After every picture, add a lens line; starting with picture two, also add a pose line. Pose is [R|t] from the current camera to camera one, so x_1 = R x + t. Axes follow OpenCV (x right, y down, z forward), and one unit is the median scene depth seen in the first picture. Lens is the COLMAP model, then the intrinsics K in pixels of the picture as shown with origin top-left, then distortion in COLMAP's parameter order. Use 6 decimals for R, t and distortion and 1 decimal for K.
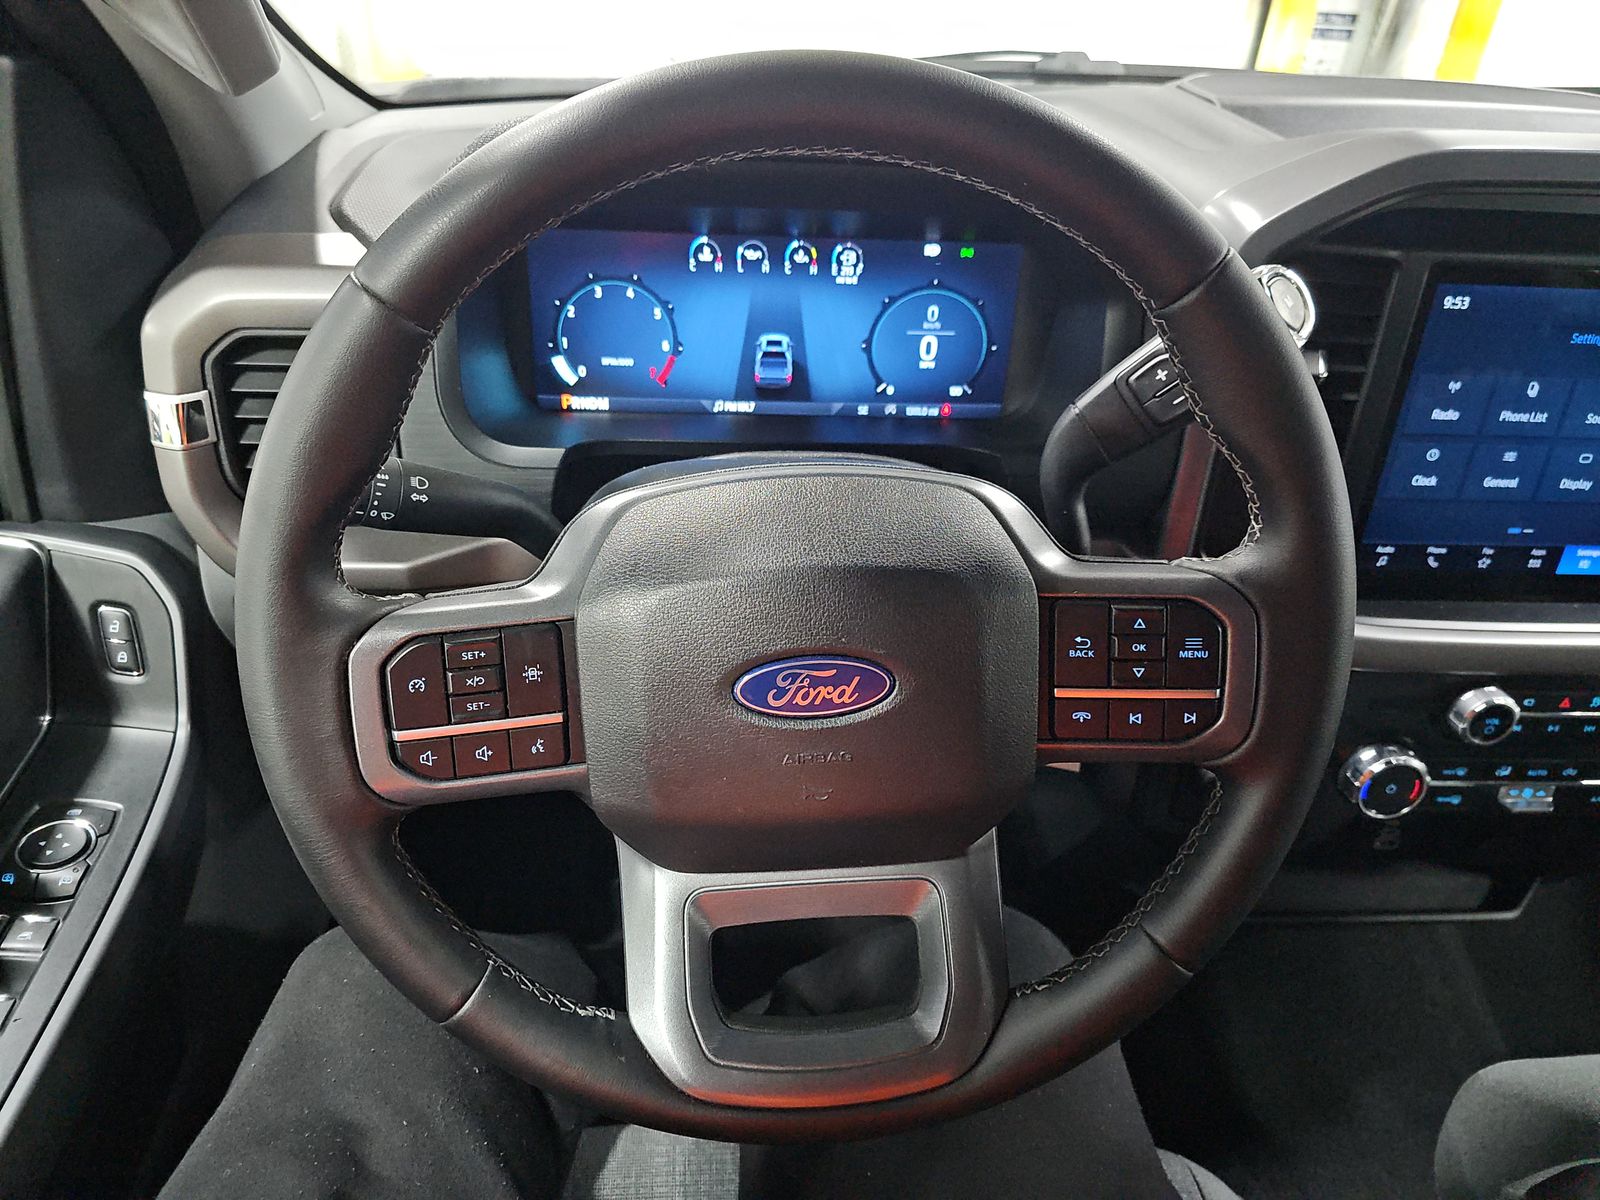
lens RADIAL K [[1043.0, 0, 796.9], [0, 1043.0, 592.1], [0, 0, 1]] dist [0.034985, -0.022258]
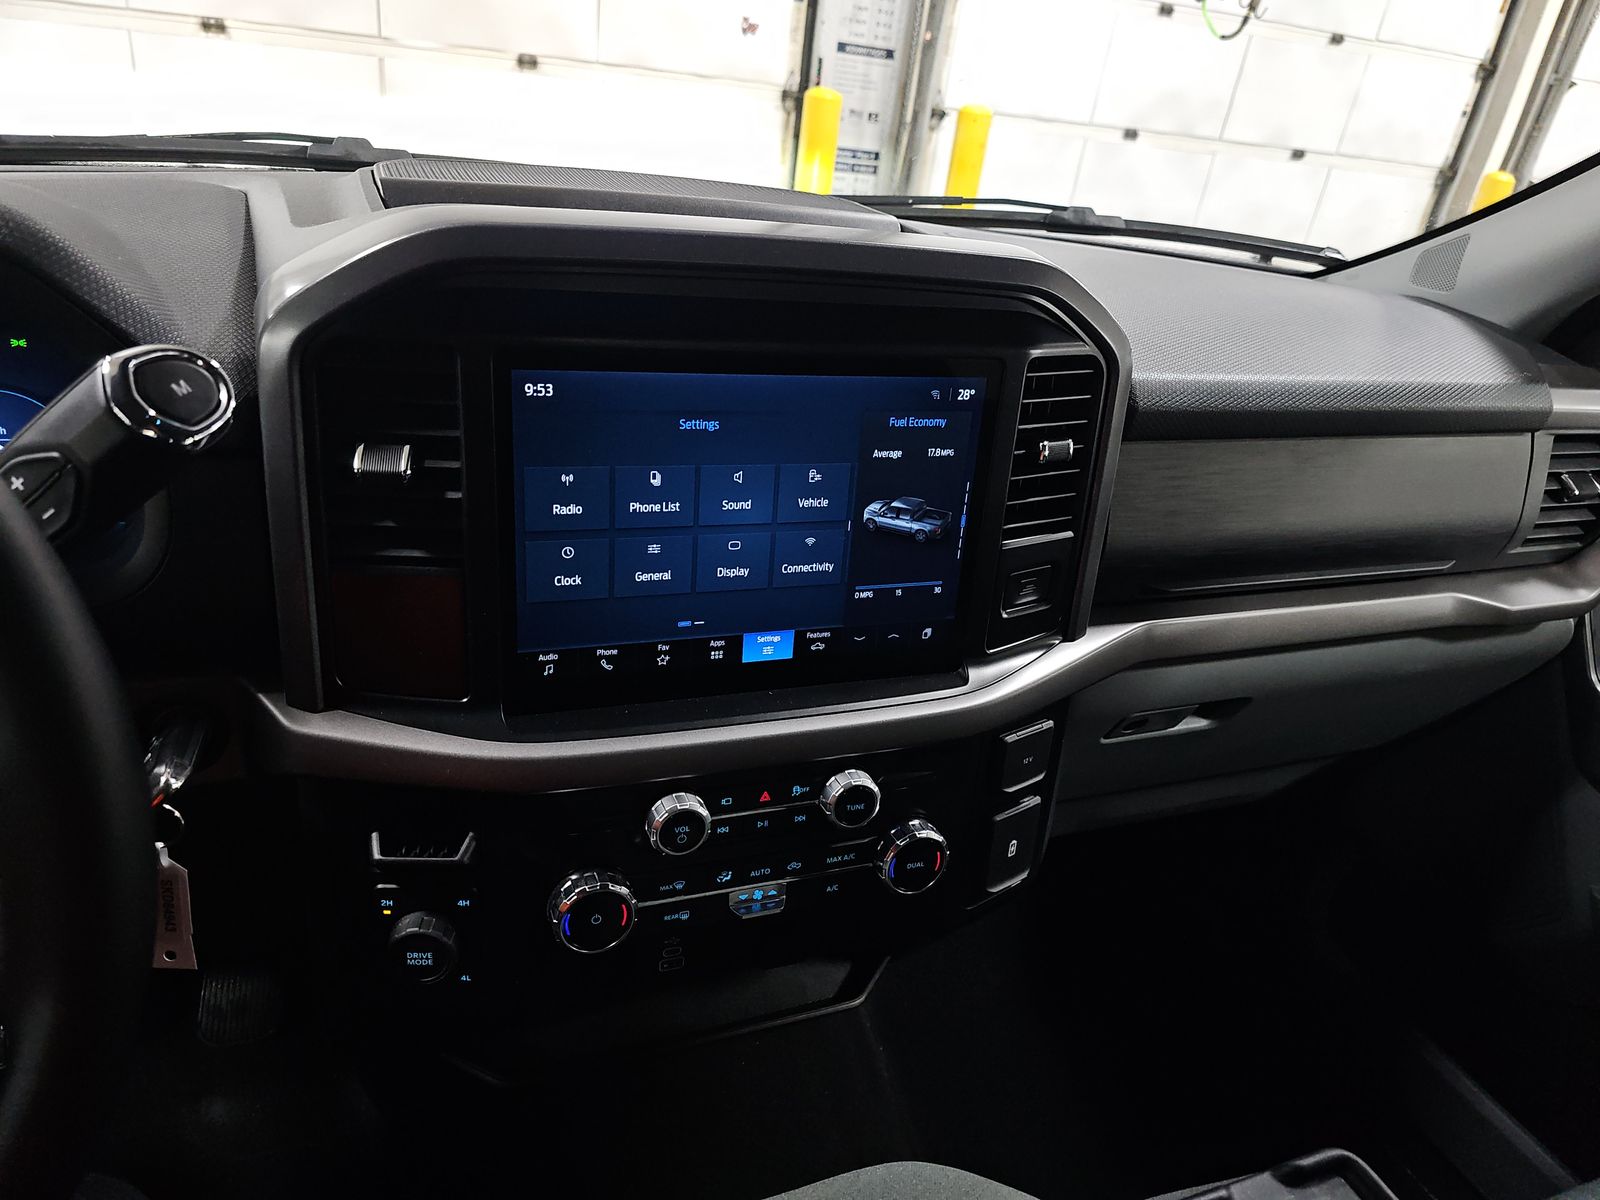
lens RADIAL K [[1043.0, 0, 805.0], [0, 1043.0, 602.4], [0, 0, 1]] dist [0.034985, -0.022258]
pose [[0.948099, -0.086391, 0.306013, 0.193294], [0.113499, 0.990933, -0.071895, 0.001015], [-0.297028, 0.102896, 0.949309, 0.027091]]
